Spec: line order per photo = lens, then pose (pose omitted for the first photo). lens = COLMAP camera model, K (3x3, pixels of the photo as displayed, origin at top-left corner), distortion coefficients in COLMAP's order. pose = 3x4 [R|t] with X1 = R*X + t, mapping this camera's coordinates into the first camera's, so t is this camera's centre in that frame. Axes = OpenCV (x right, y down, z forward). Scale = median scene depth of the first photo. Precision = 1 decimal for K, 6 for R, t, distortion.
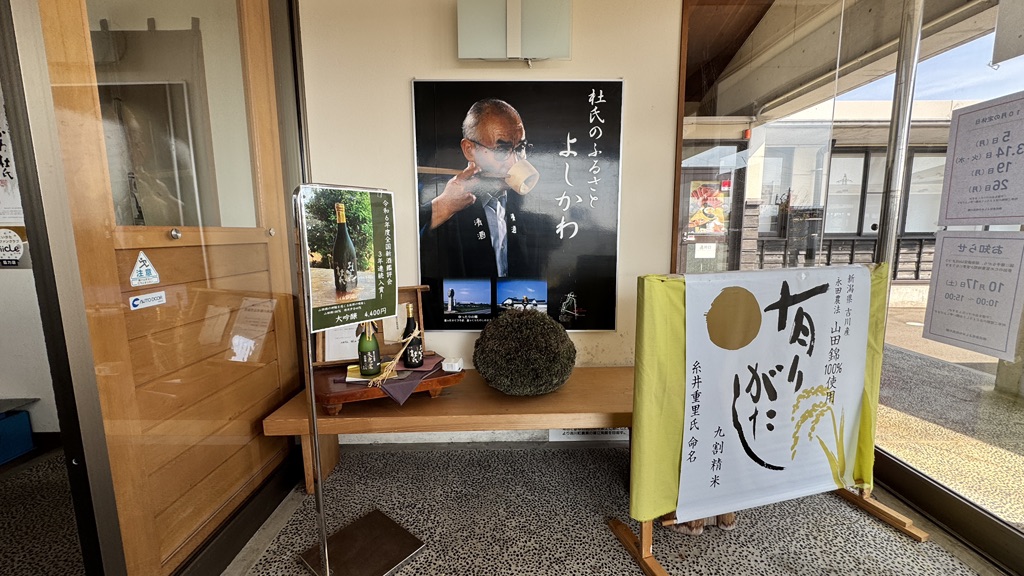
lens RADIAL K [[398.3, 0, 510.3], [0, 398.3, 285.6], [0, 0, 1]] dist [0.000204, 0.000016]
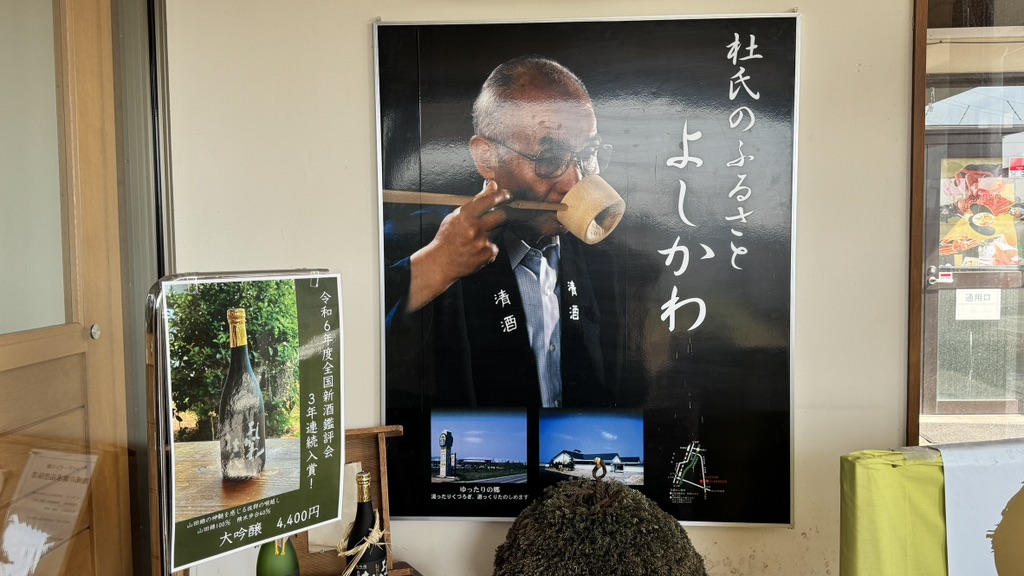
lens RADIAL K [[817.0, 0, 512.0], [0, 817.0, 288.0], [0, 0, 1]] dist [0.149890, -0.267815]
pose [[0.998494, 0.001003, -0.054860, -0.012764], [-0.004961, 0.997388, -0.072055, -0.101037], [0.054644, 0.072219, 0.995891, -0.021344]]
